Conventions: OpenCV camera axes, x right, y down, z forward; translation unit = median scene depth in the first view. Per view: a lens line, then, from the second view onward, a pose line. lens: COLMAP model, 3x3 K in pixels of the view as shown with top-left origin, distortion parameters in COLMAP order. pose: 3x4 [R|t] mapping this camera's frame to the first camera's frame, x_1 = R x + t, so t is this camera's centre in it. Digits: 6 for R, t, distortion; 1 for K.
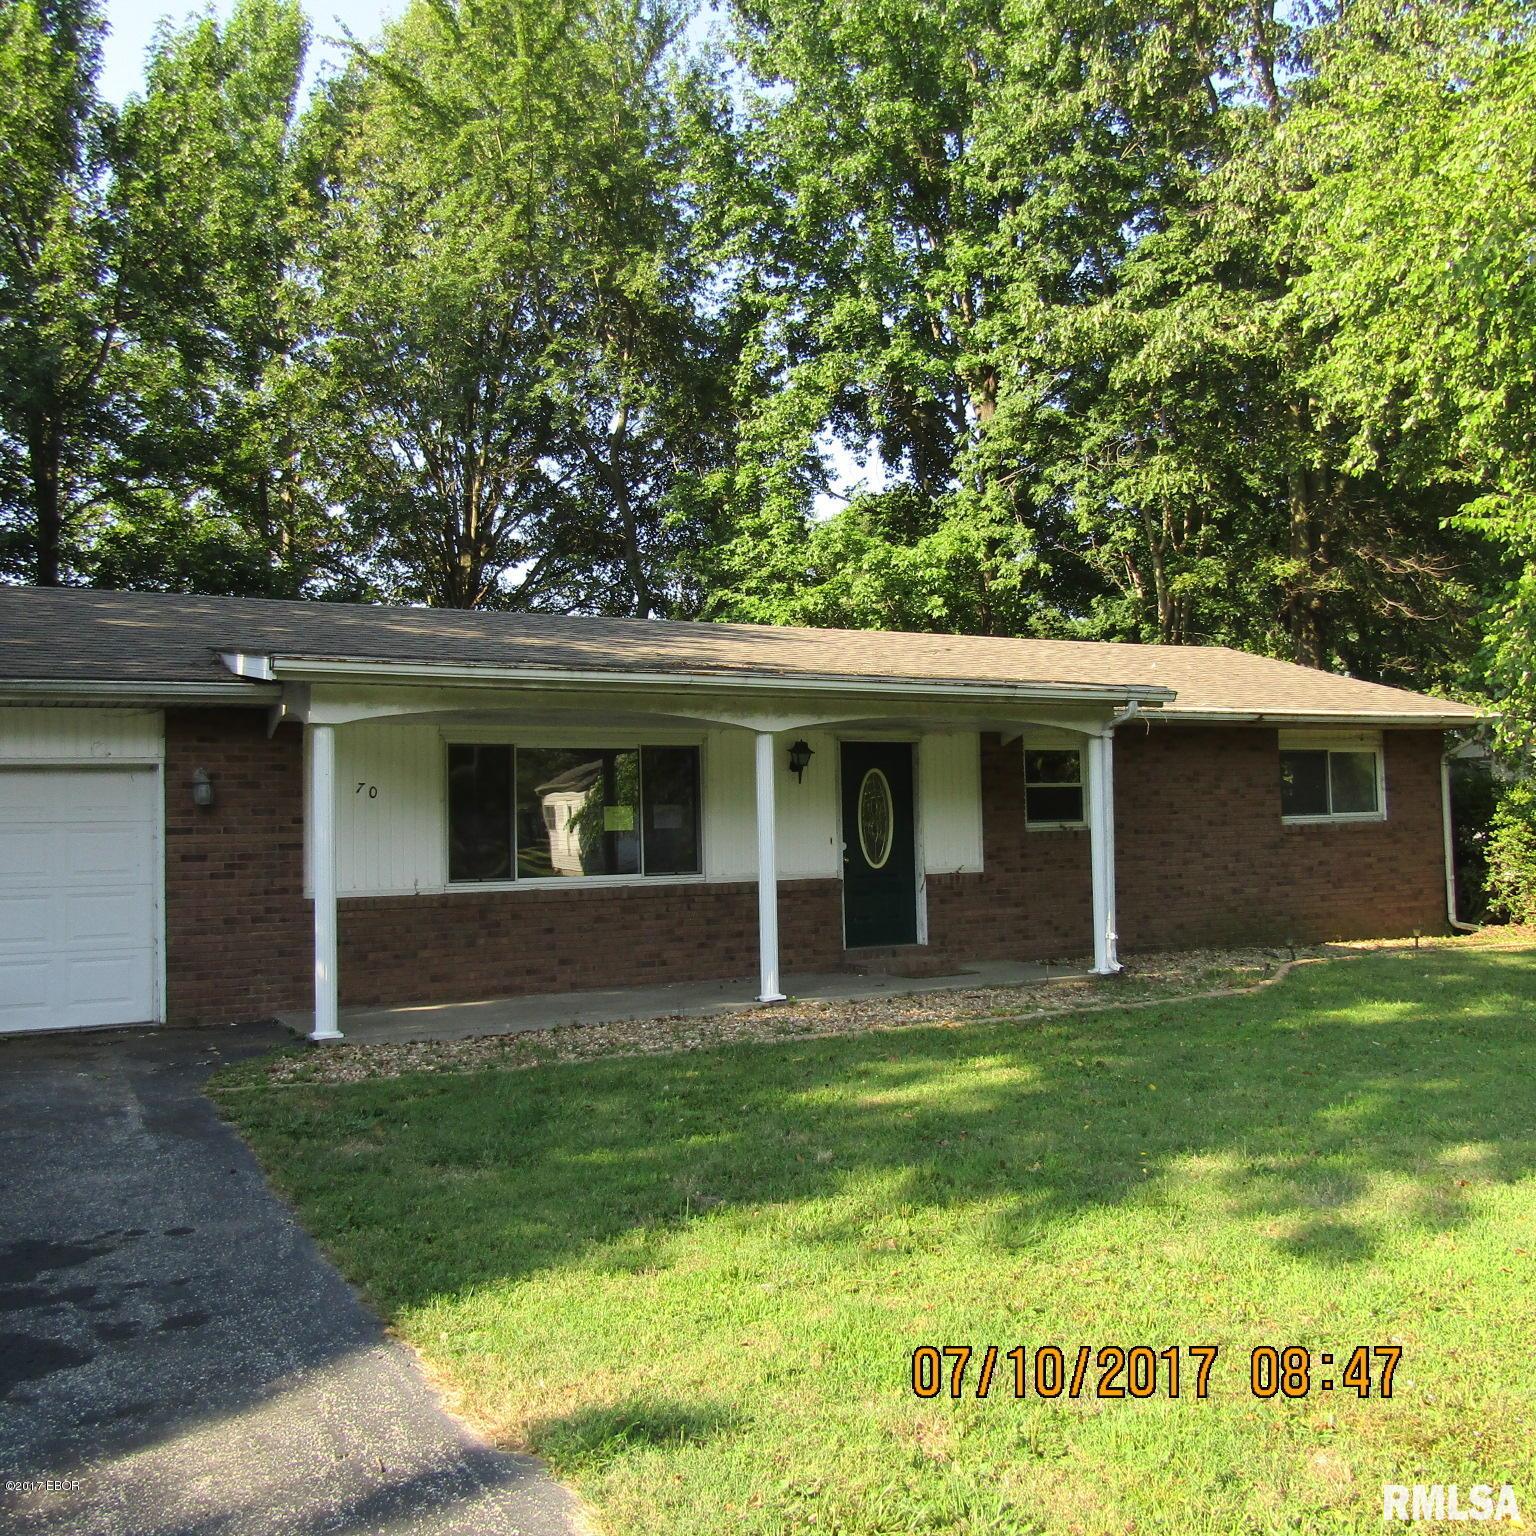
lens RADIAL K [[1472.0, 0, 768.0], [0, 1472.0, 768.0], [0, 0, 1]] dist [-0.015896, 0.009926]
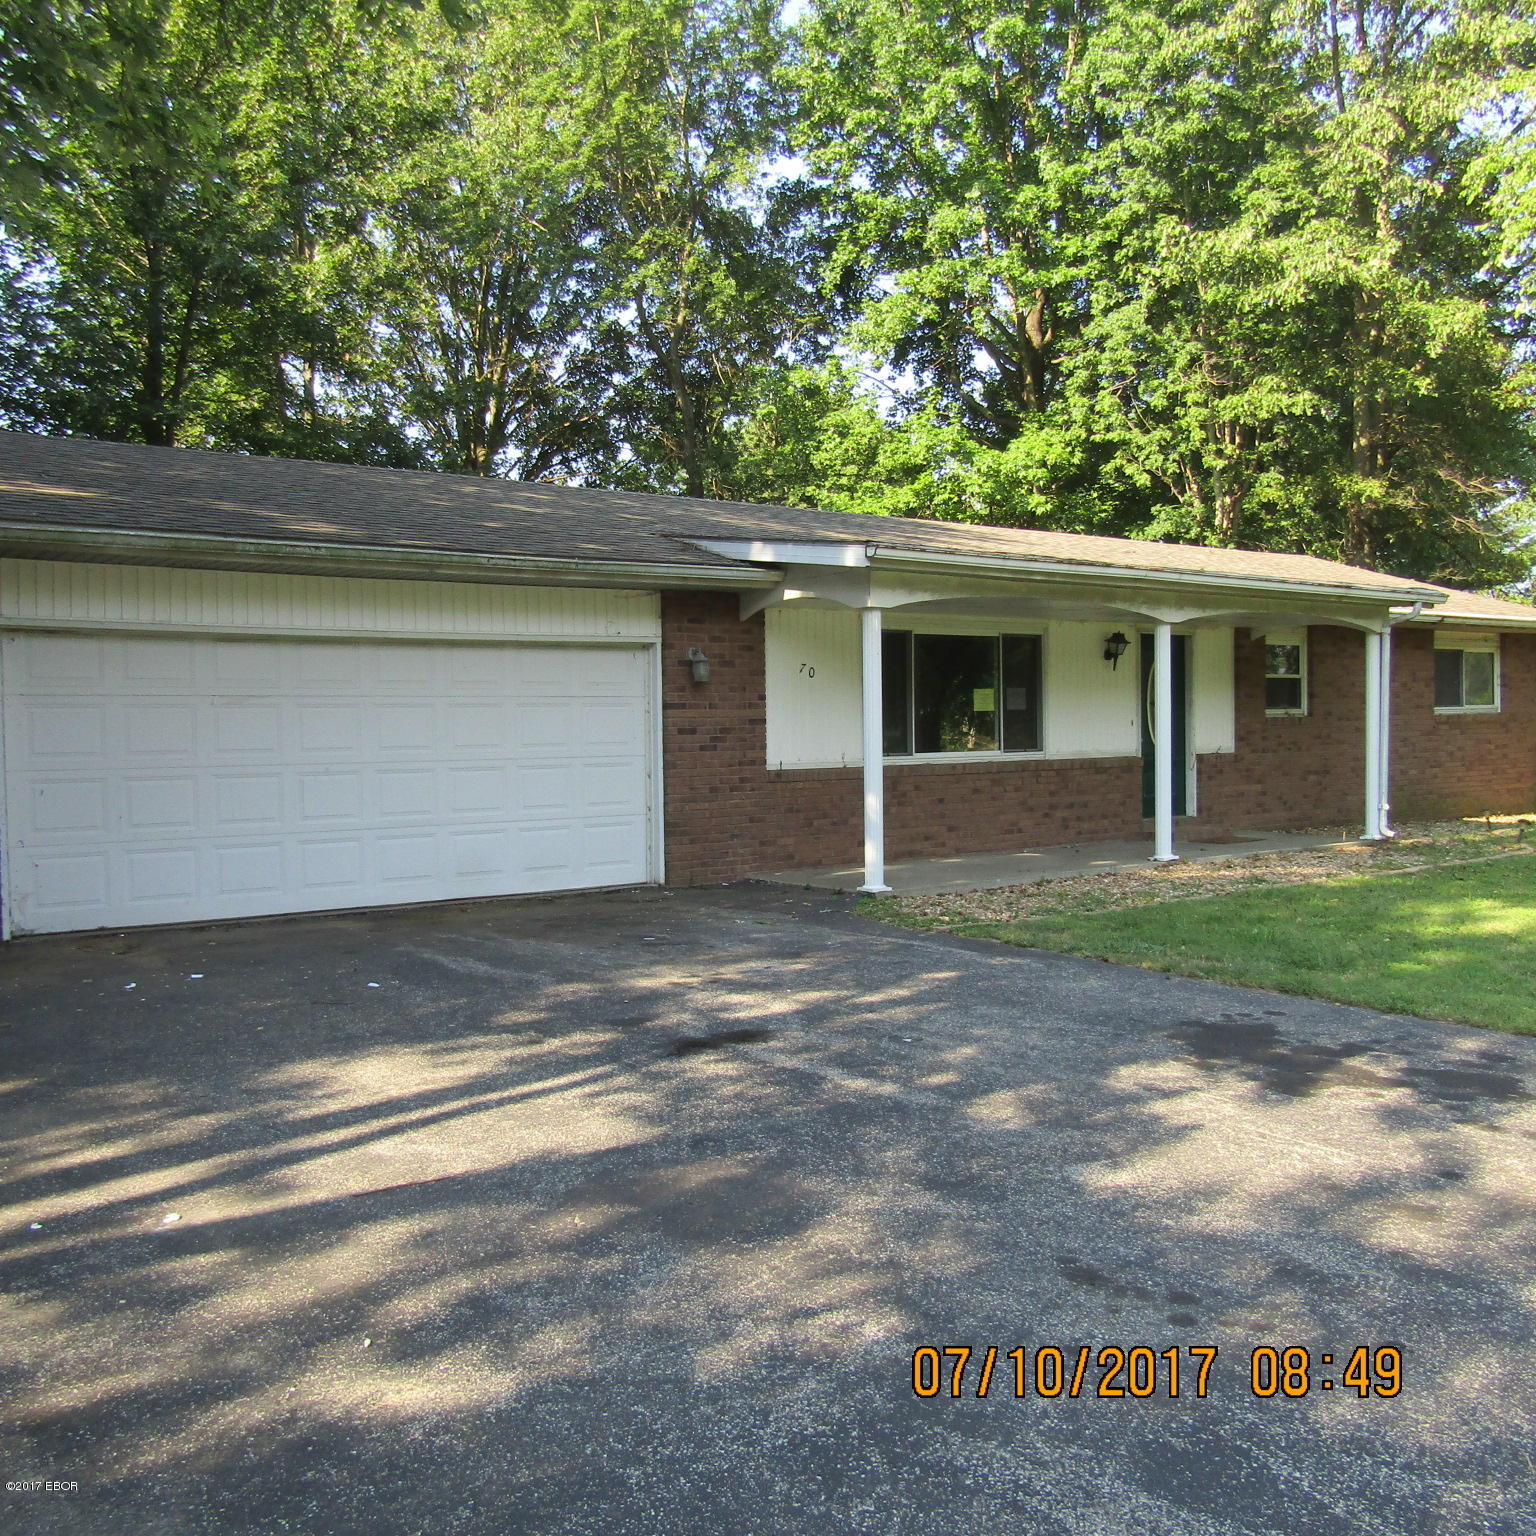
lens RADIAL K [[1472.0, 0, 768.0], [0, 1472.0, 768.0], [0, 0, 1]] dist [-0.015896, 0.009926]
pose [[0.989143, 0.003391, 0.146919, -0.415349], [-0.013710, 0.997503, 0.069274, 0.010905], [-0.146318, -0.070536, 0.986720, -0.062234]]
